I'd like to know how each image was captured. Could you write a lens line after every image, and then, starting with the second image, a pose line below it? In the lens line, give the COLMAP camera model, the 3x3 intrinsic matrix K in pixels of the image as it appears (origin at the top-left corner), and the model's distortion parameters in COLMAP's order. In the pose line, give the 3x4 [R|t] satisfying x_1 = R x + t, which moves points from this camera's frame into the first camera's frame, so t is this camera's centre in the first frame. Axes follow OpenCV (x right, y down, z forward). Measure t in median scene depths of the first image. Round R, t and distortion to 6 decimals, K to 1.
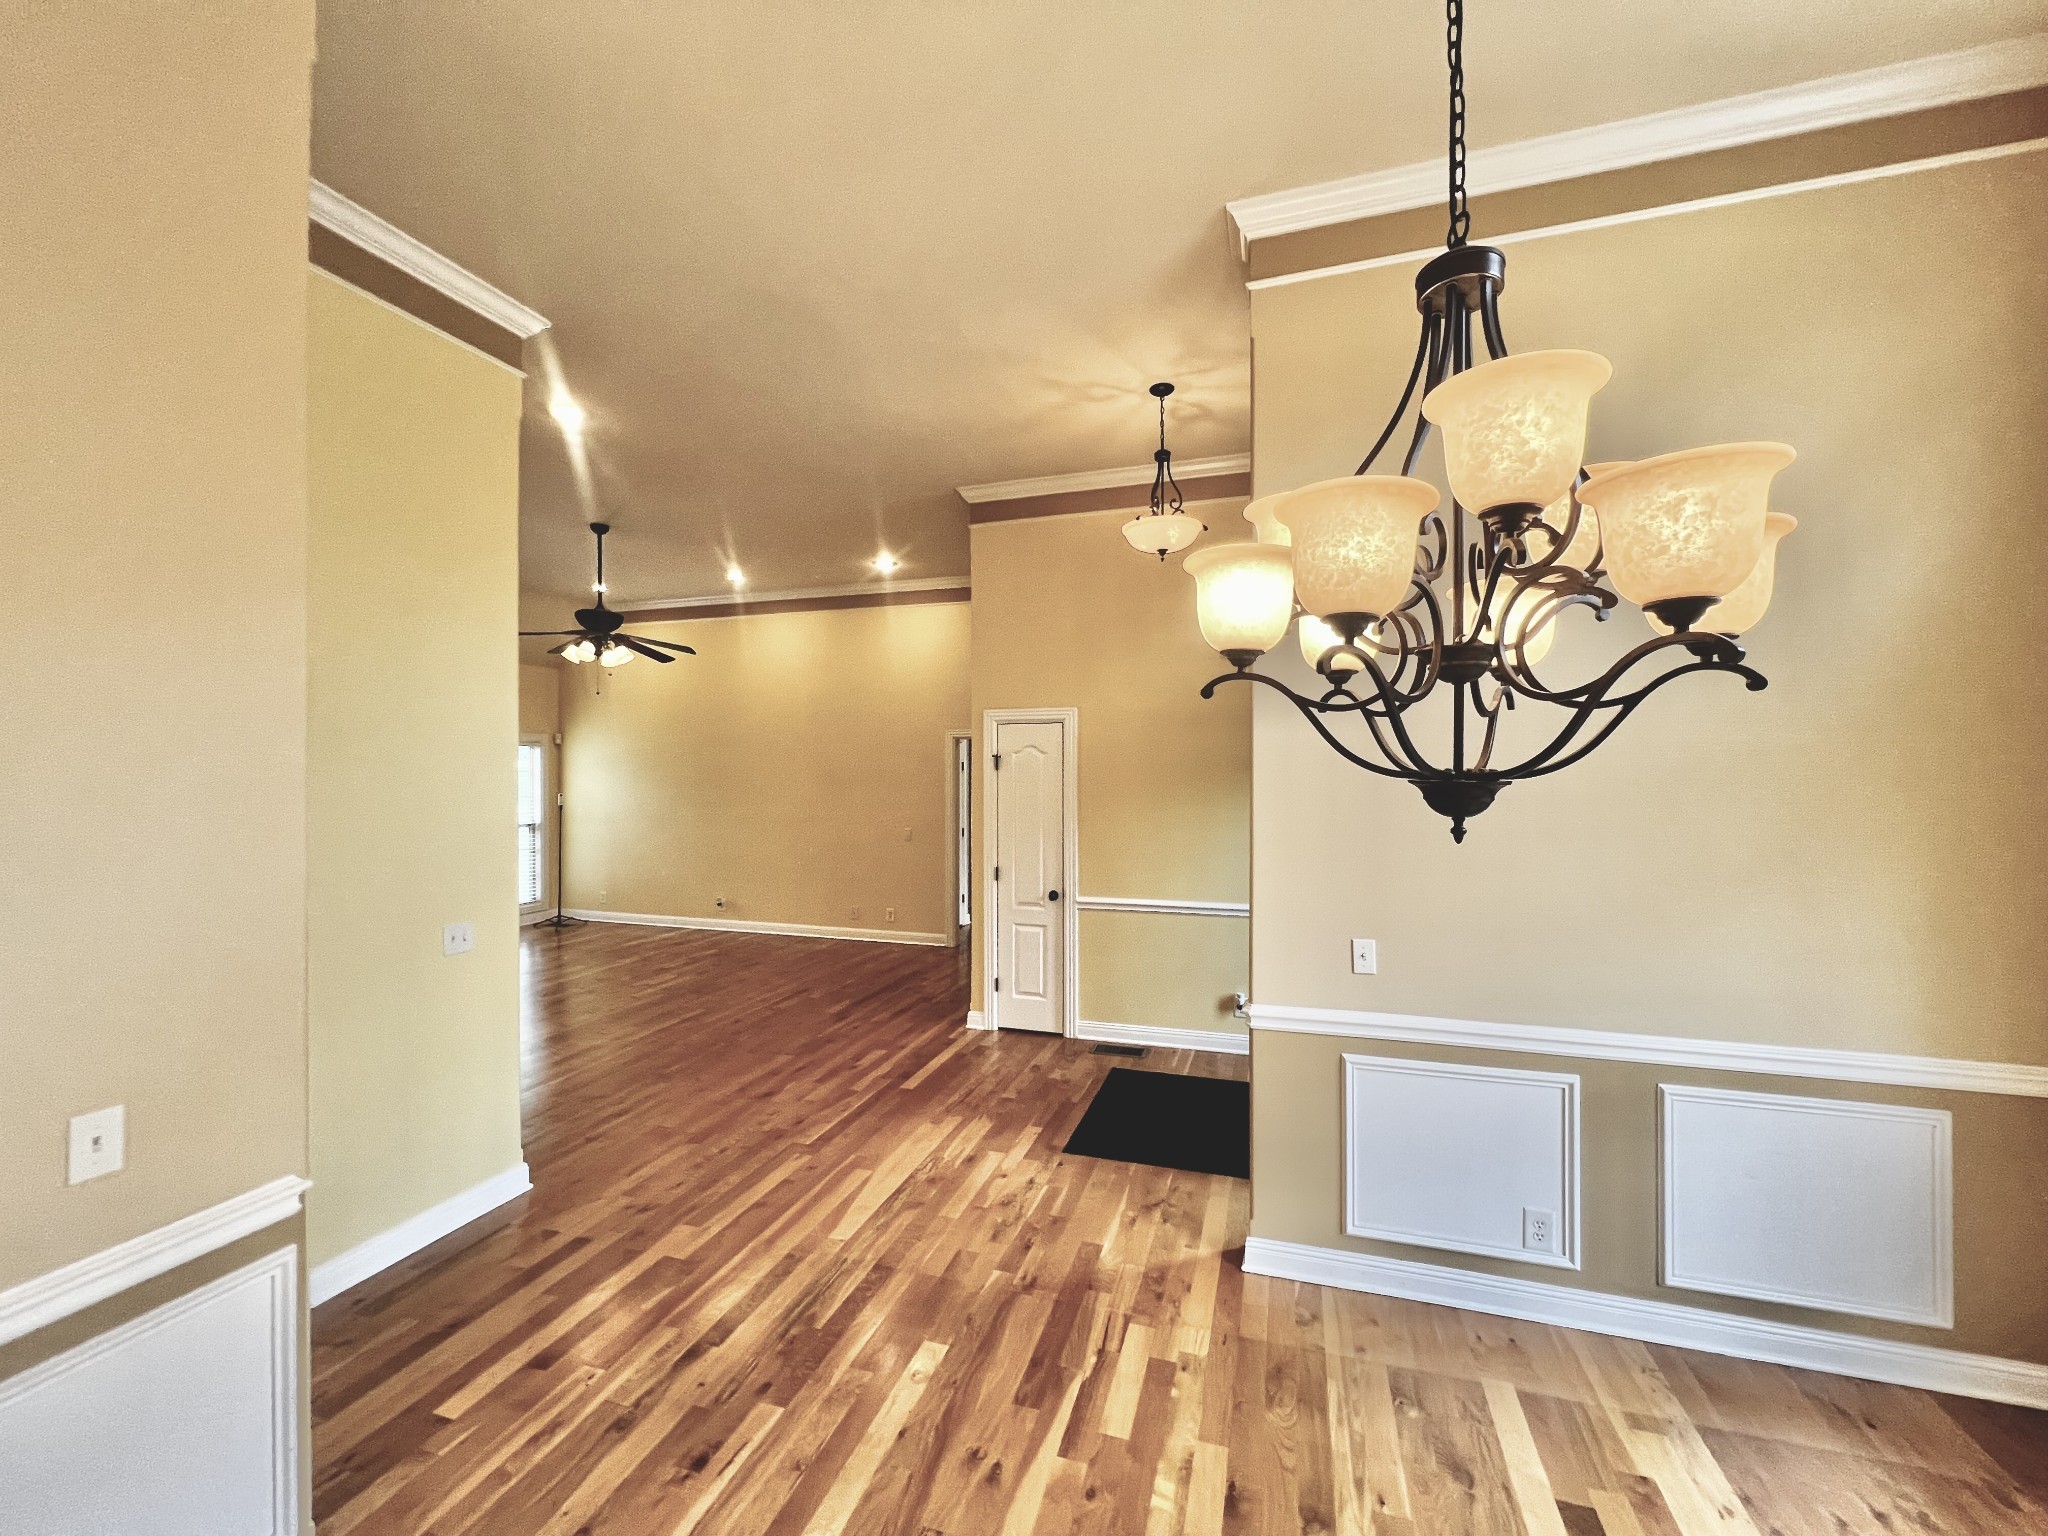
lens RADIAL K [[819.7, 0, 1027.6], [0, 819.7, 765.5], [0, 0, 1]] dist [-0.002041, 0.000391]
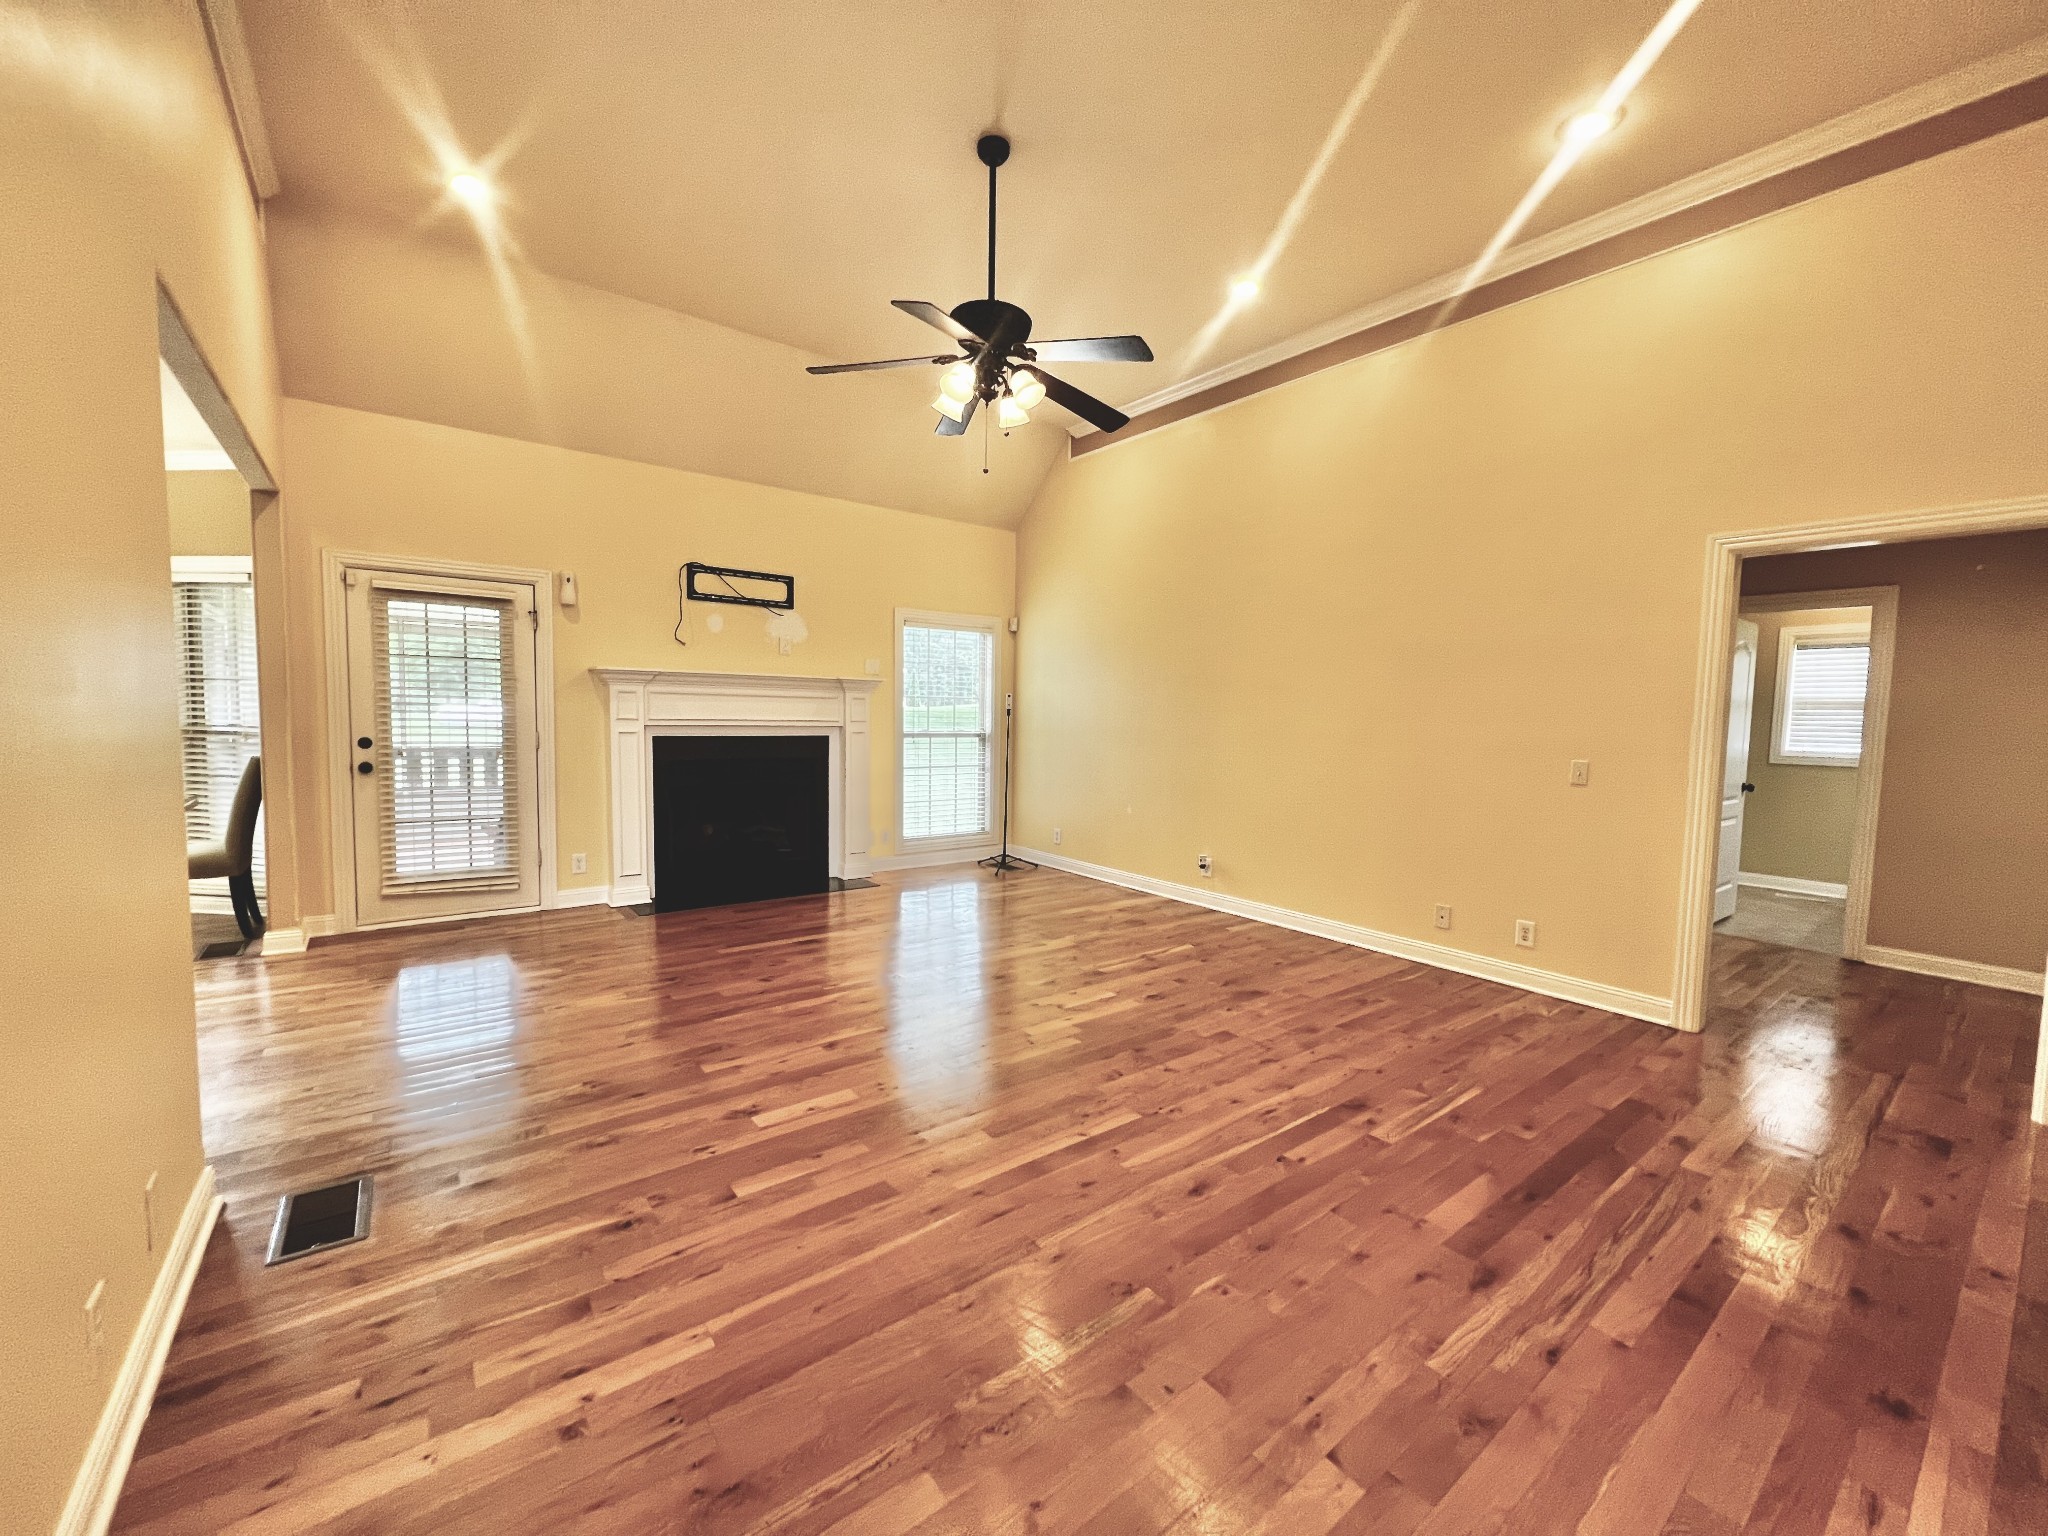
lens RADIAL K [[819.7, 0, 1026.0], [0, 819.7, 769.4], [0, 0, 1]] dist [-0.002041, 0.000391]
pose [[0.822367, 0.056392, -0.566156, -0.285172], [-0.015863, 0.996962, 0.076261, 0.102525], [0.568737, -0.053734, 0.820763, 0.867131]]
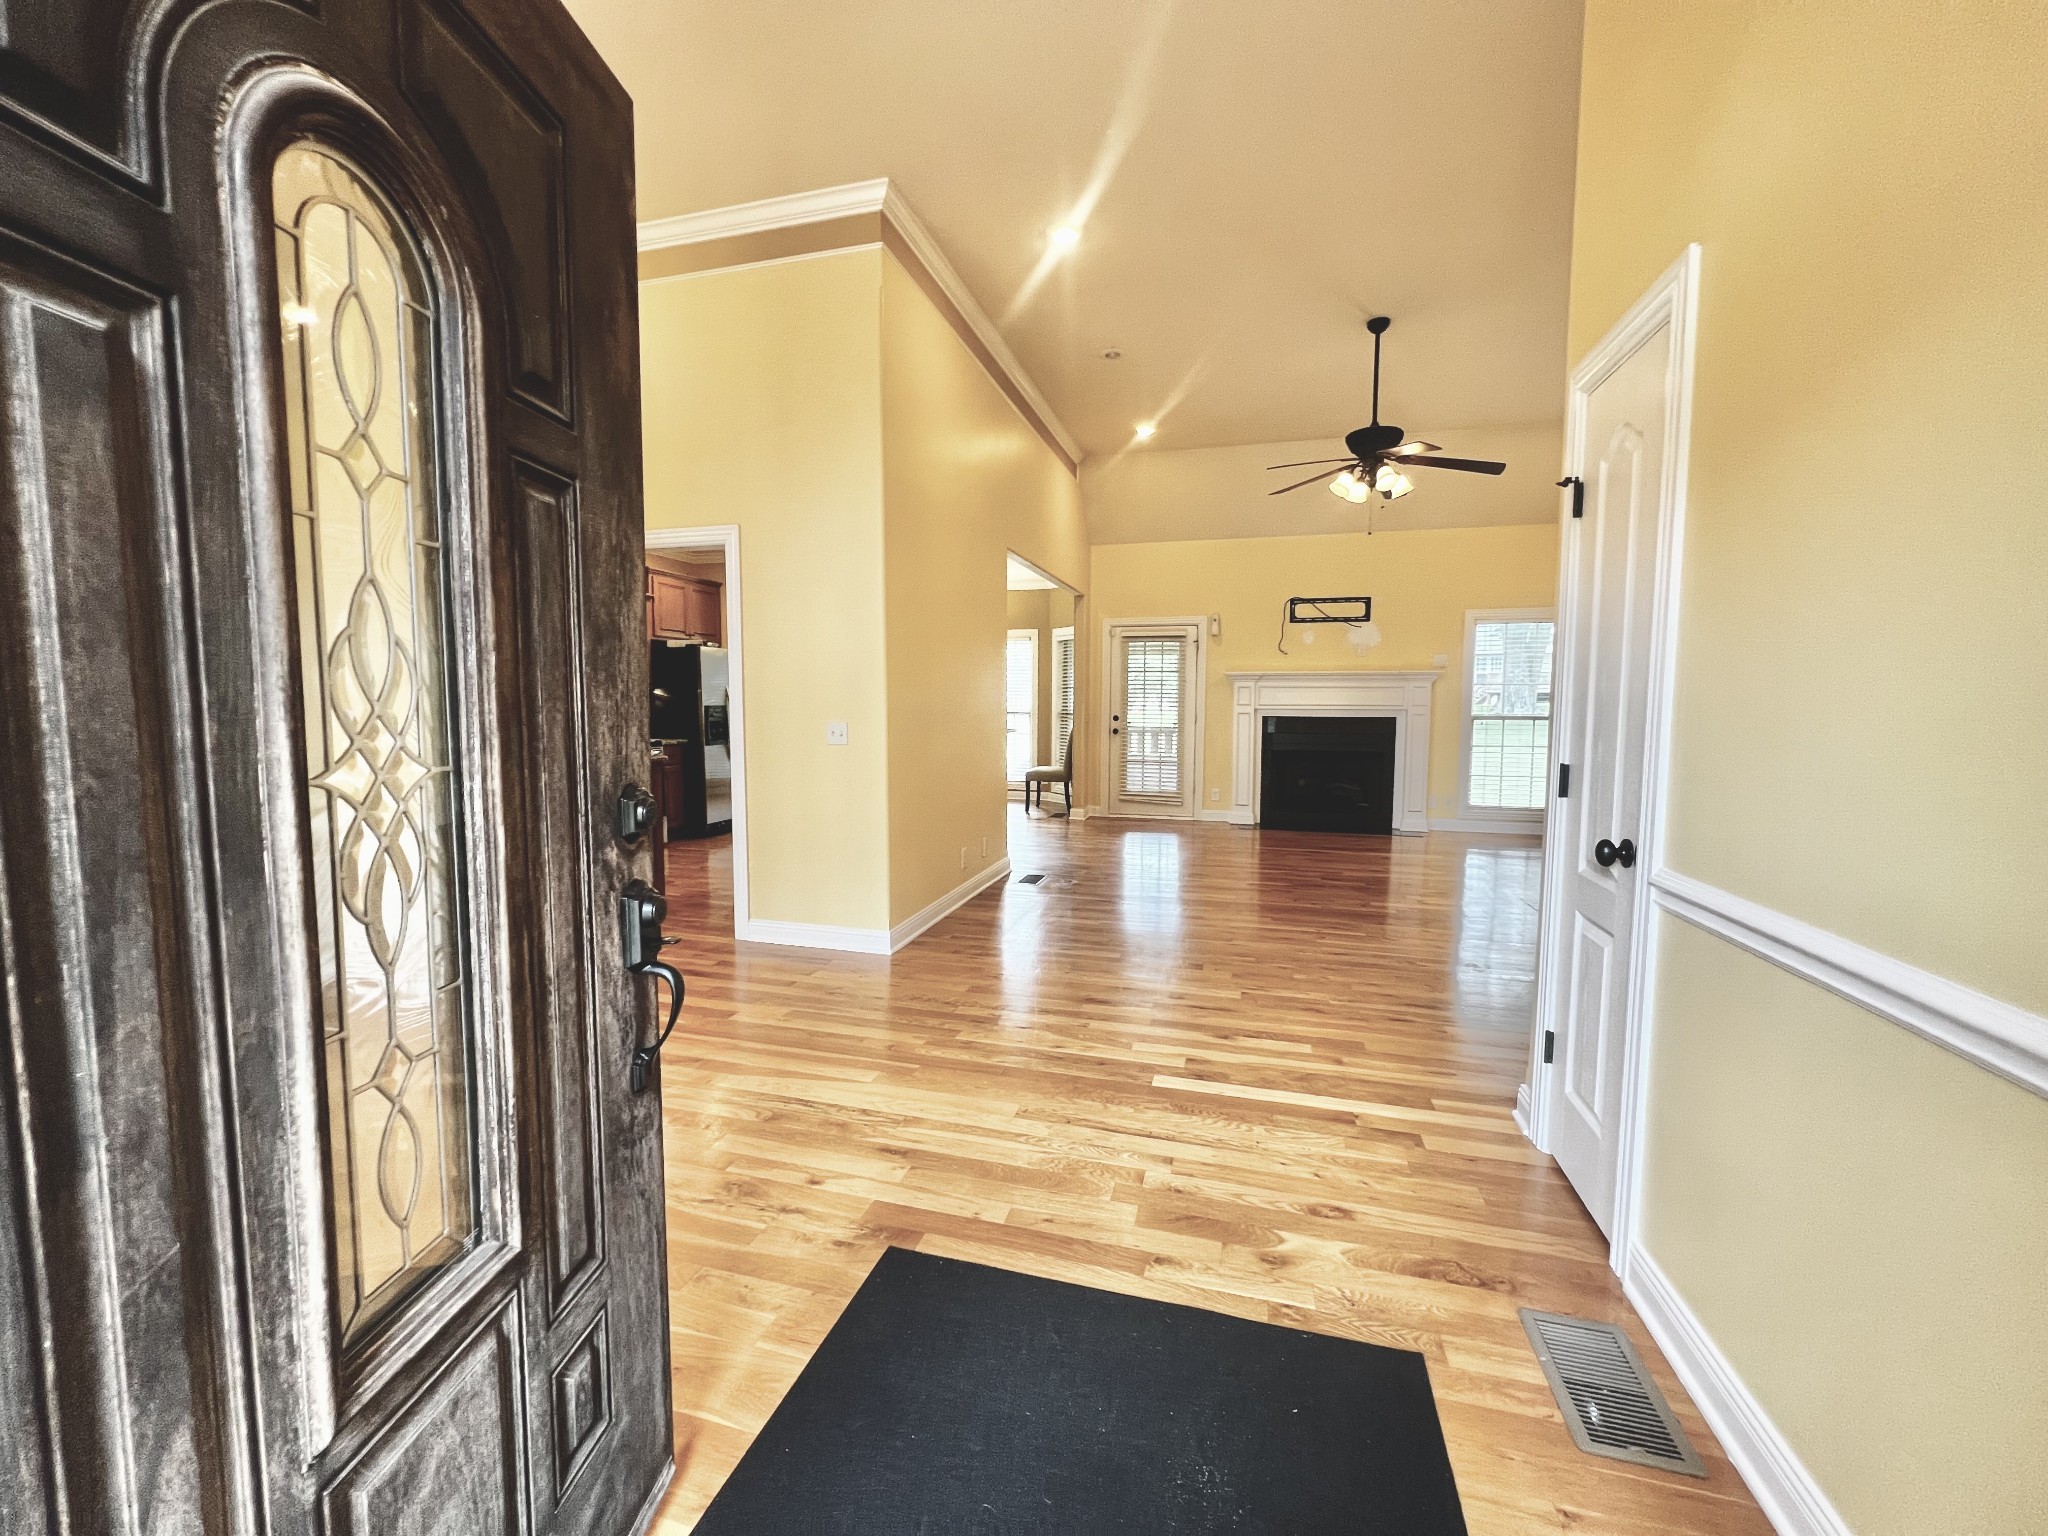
lens RADIAL K [[819.7, 0, 1024.7], [0, 819.7, 762.6], [0, 0, 1]] dist [-0.002041, 0.000391]
pose [[0.034465, 0.074280, -0.996642, 0.476328], [0.002401, 0.997225, 0.074407, 0.123425], [0.999403, -0.004958, 0.034191, 0.964718]]
